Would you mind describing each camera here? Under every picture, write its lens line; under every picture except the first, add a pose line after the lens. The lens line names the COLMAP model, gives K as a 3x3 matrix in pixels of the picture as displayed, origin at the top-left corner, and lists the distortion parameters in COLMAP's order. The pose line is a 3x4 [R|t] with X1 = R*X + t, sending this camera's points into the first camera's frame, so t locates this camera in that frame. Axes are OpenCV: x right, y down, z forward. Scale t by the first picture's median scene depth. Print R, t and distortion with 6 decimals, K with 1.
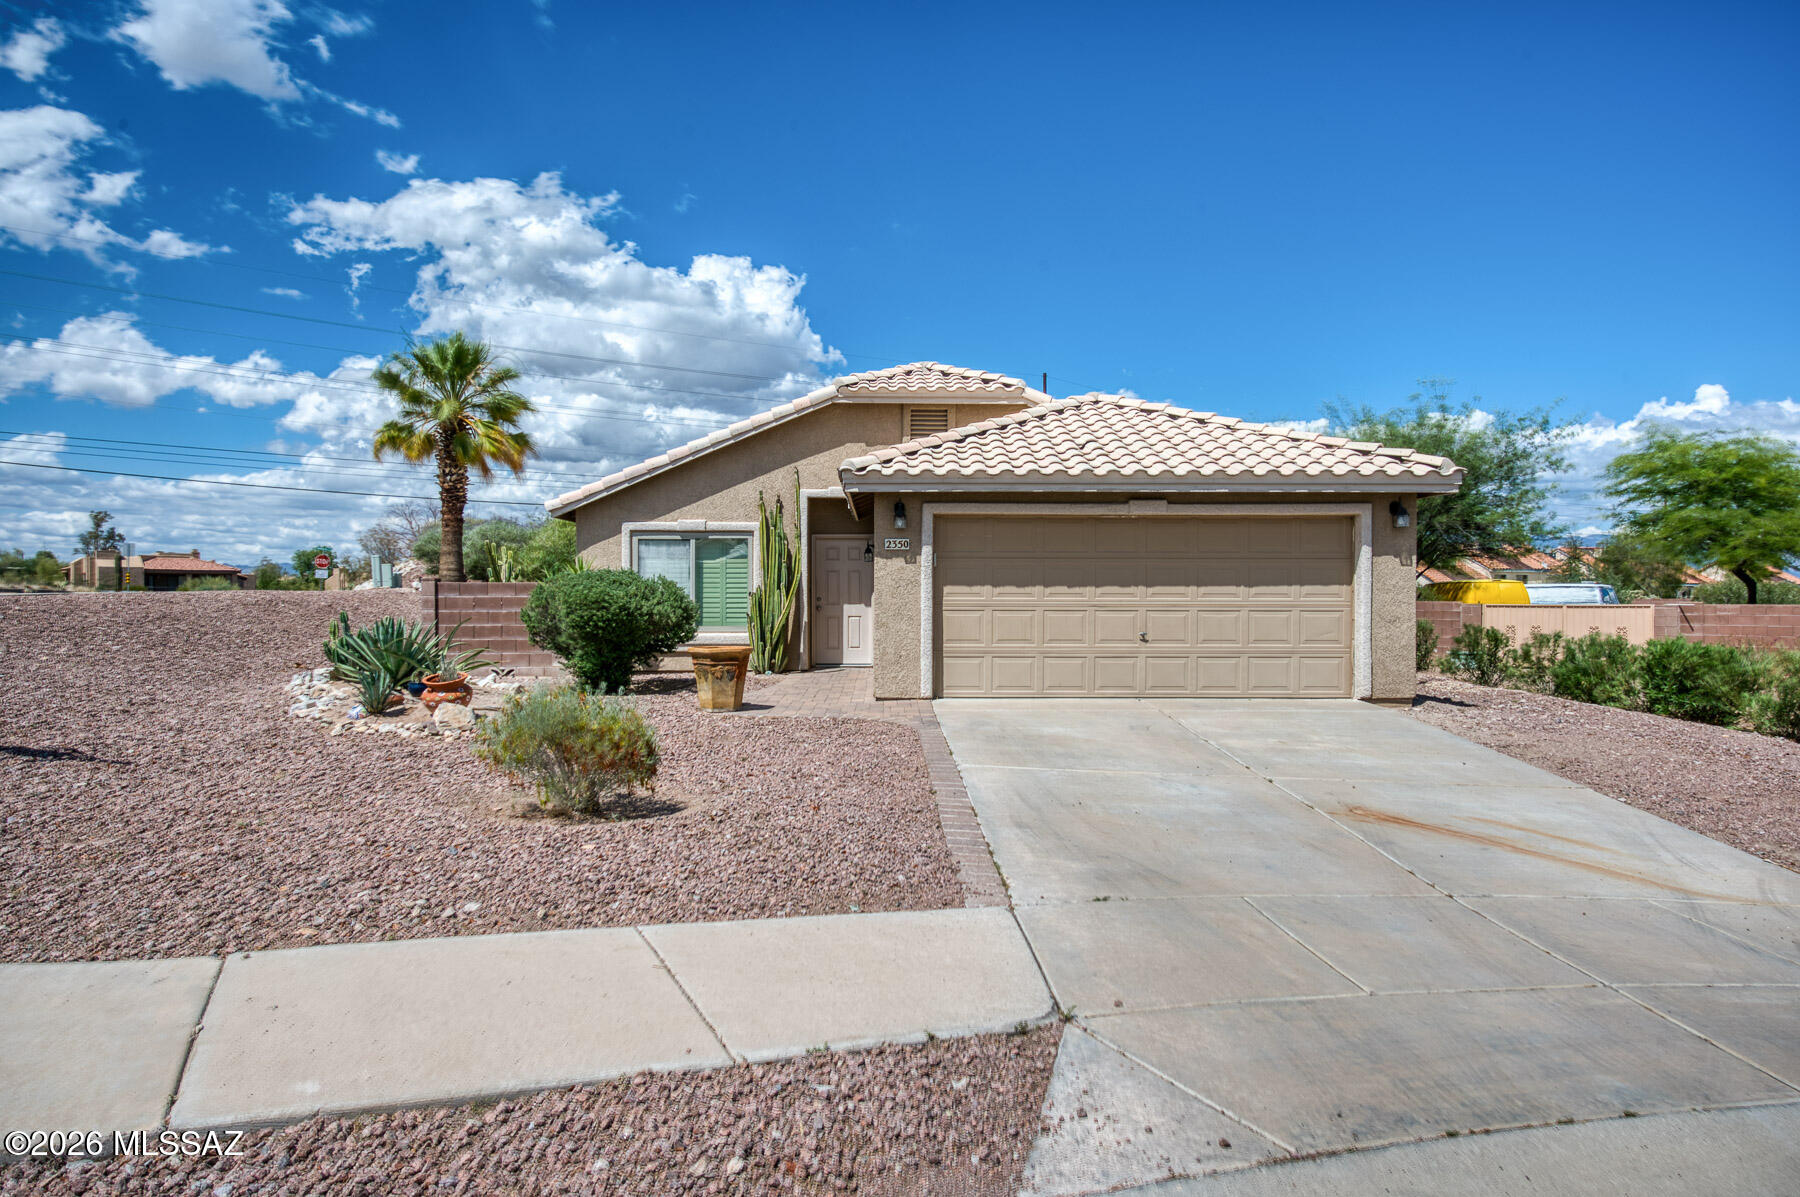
lens RADIAL K [[1078.7, 0, 900.0], [0, 1078.7, 598.5], [0, 0, 1]] dist [-0.029010, 0.000242]
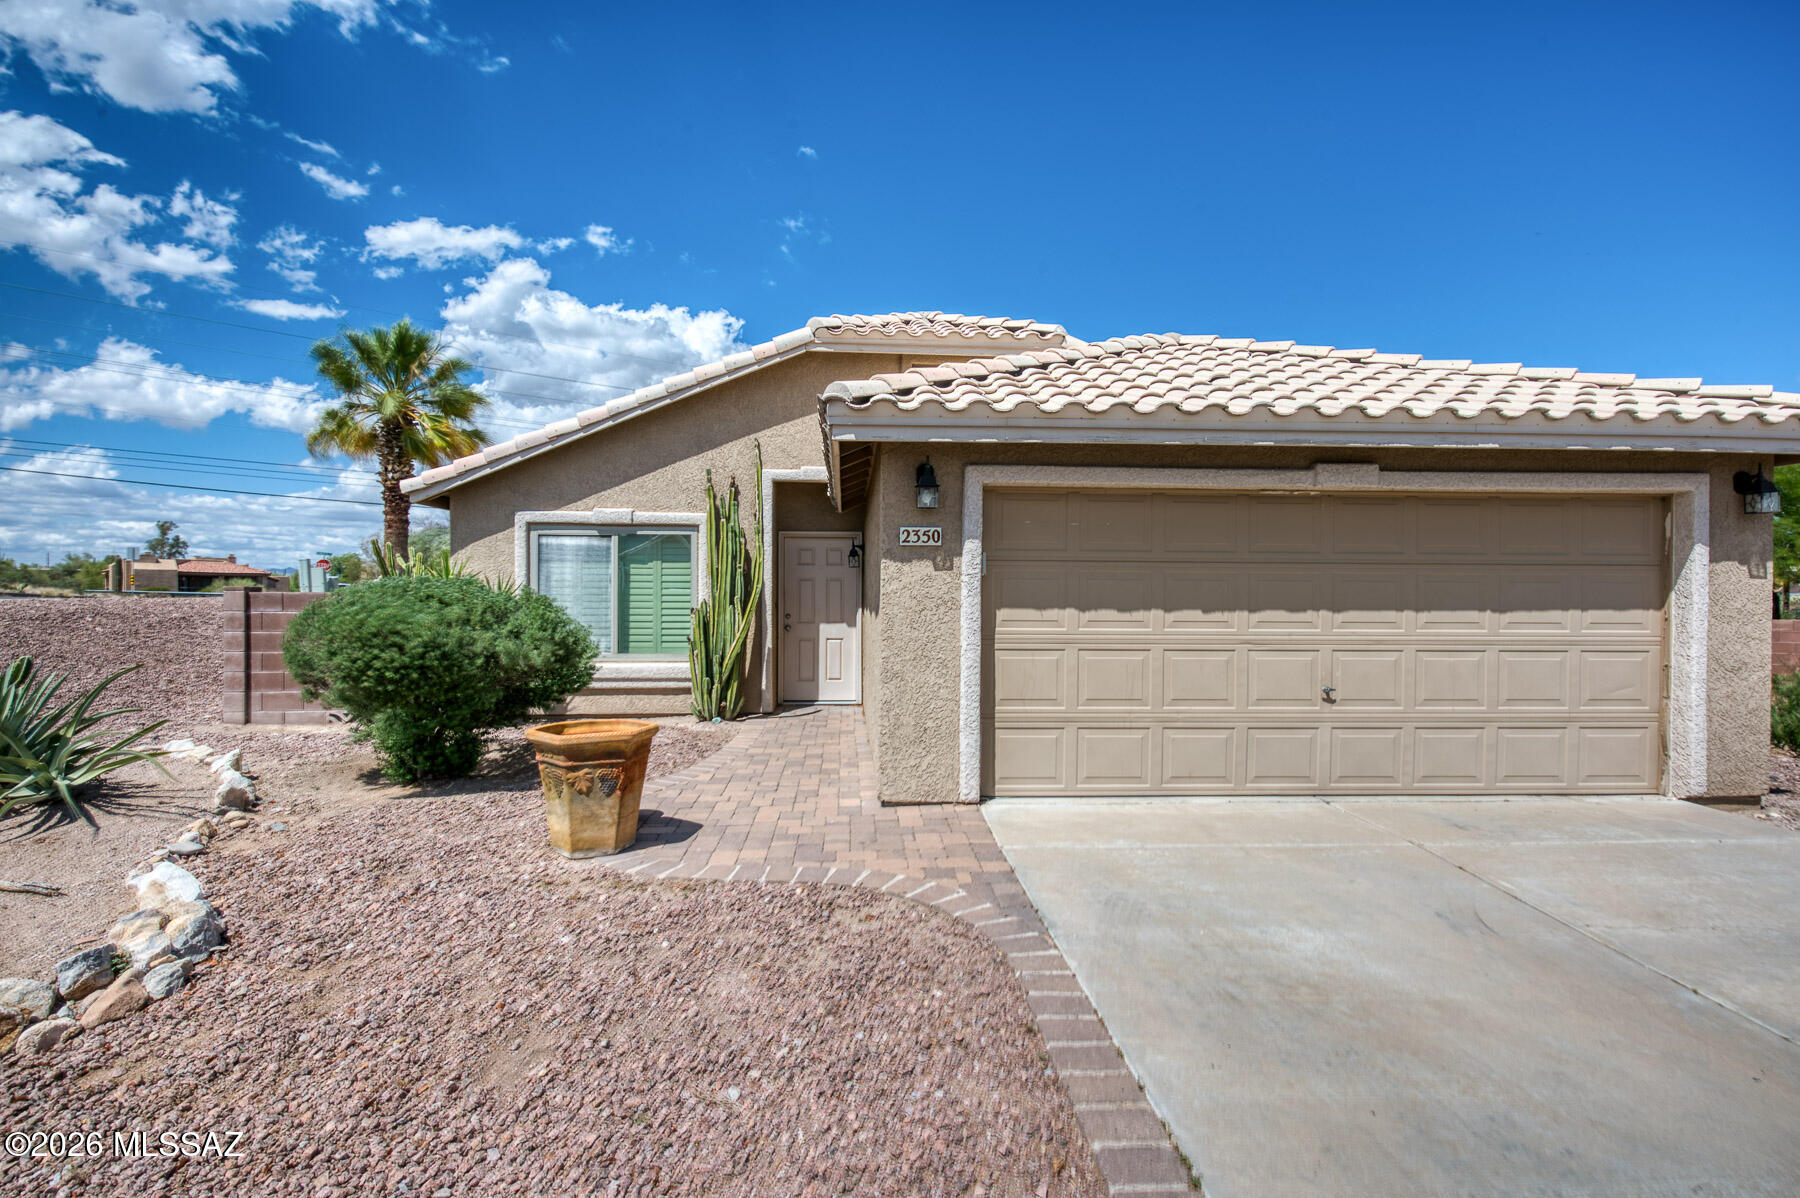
lens RADIAL K [[874.5, 0, 900.0], [0, 874.5, 599.0], [0, 0, 1]] dist [0.001240, 0.000098]
pose [[0.998867, 0.004576, 0.047374, -0.027035], [-0.004537, 0.999989, -0.000924, -0.012254], [-0.047377, 0.000708, 0.998877, 0.404110]]
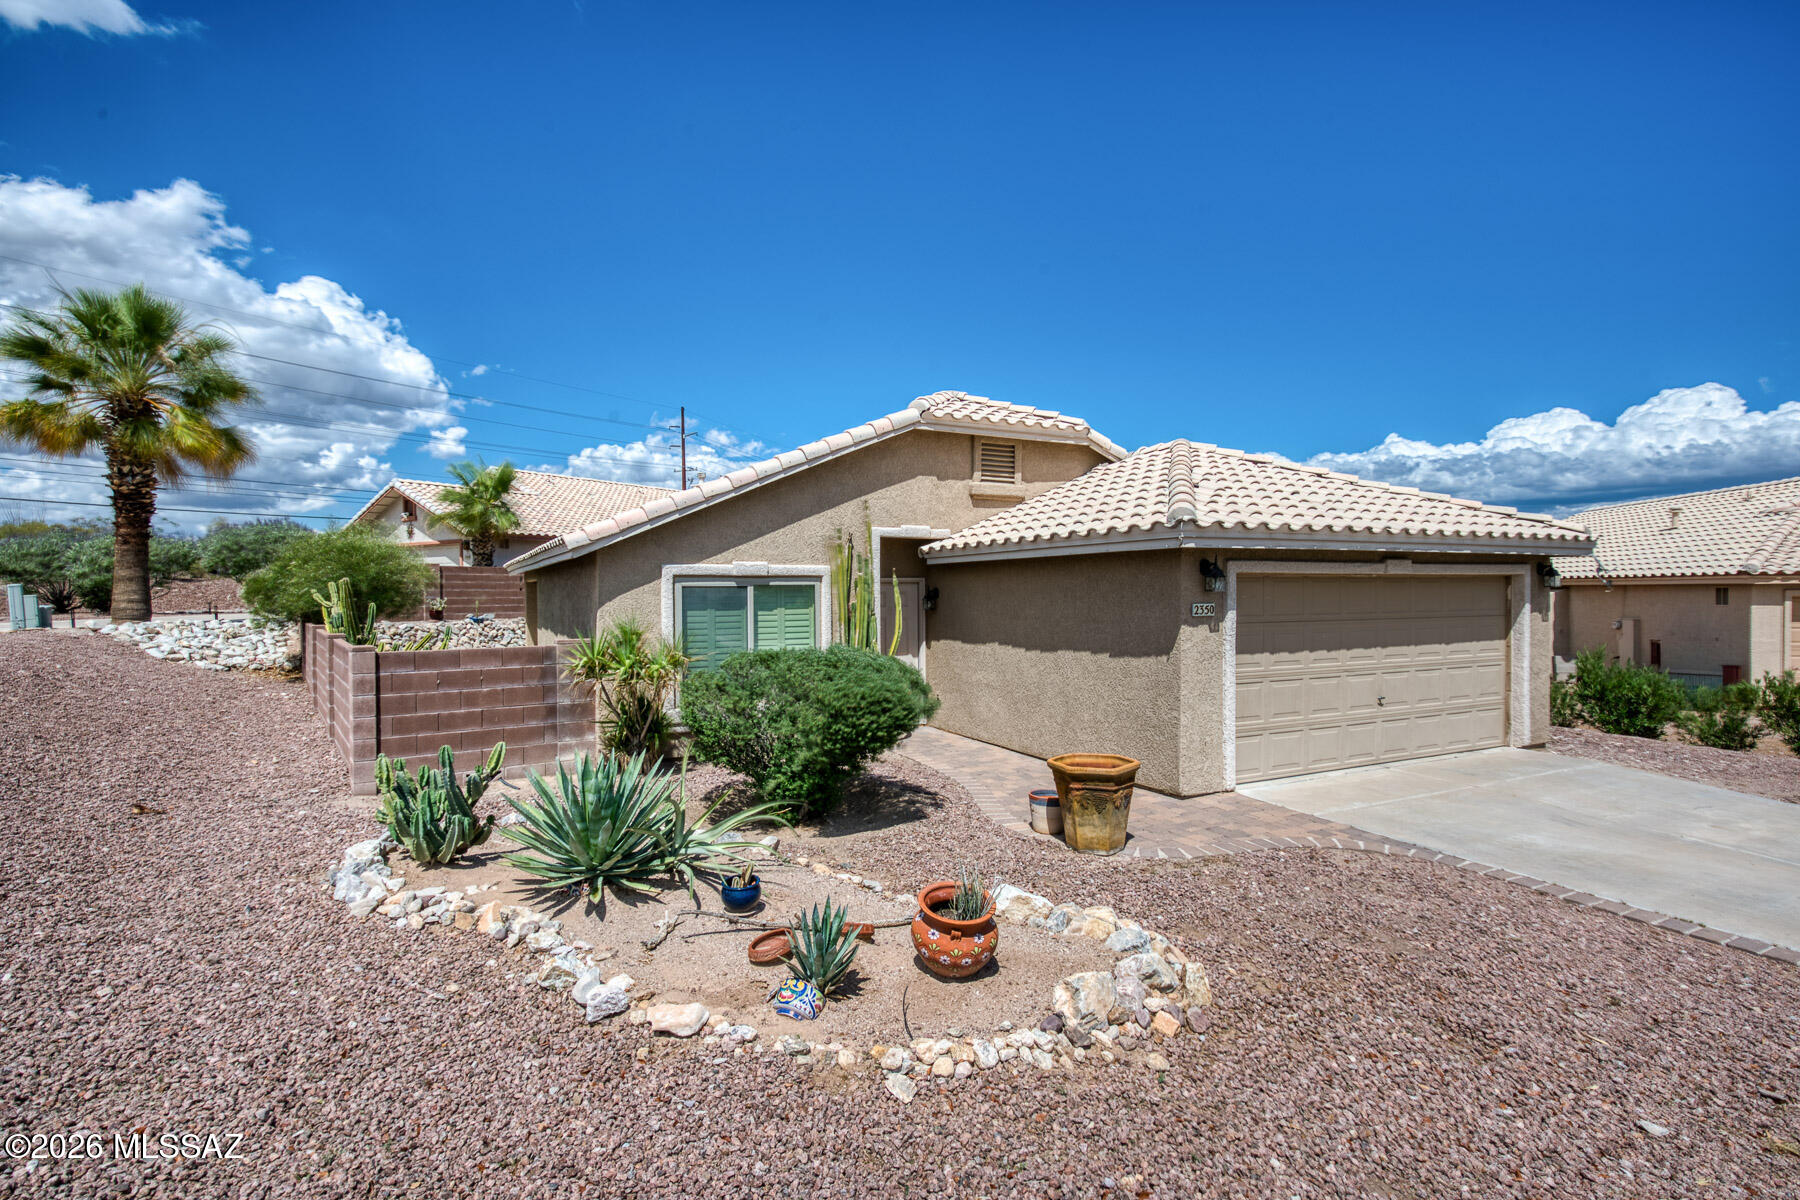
lens RADIAL K [[869.0, 0, 900.0], [0, 869.0, 600.0], [0, 0, 1]] dist [0.006138, 0.000298]
pose [[0.893966, -0.009905, 0.448026, -0.388894], [0.008790, 0.999951, 0.004569, -0.047447], [-0.448049, -0.000147, 0.894009, 0.382689]]
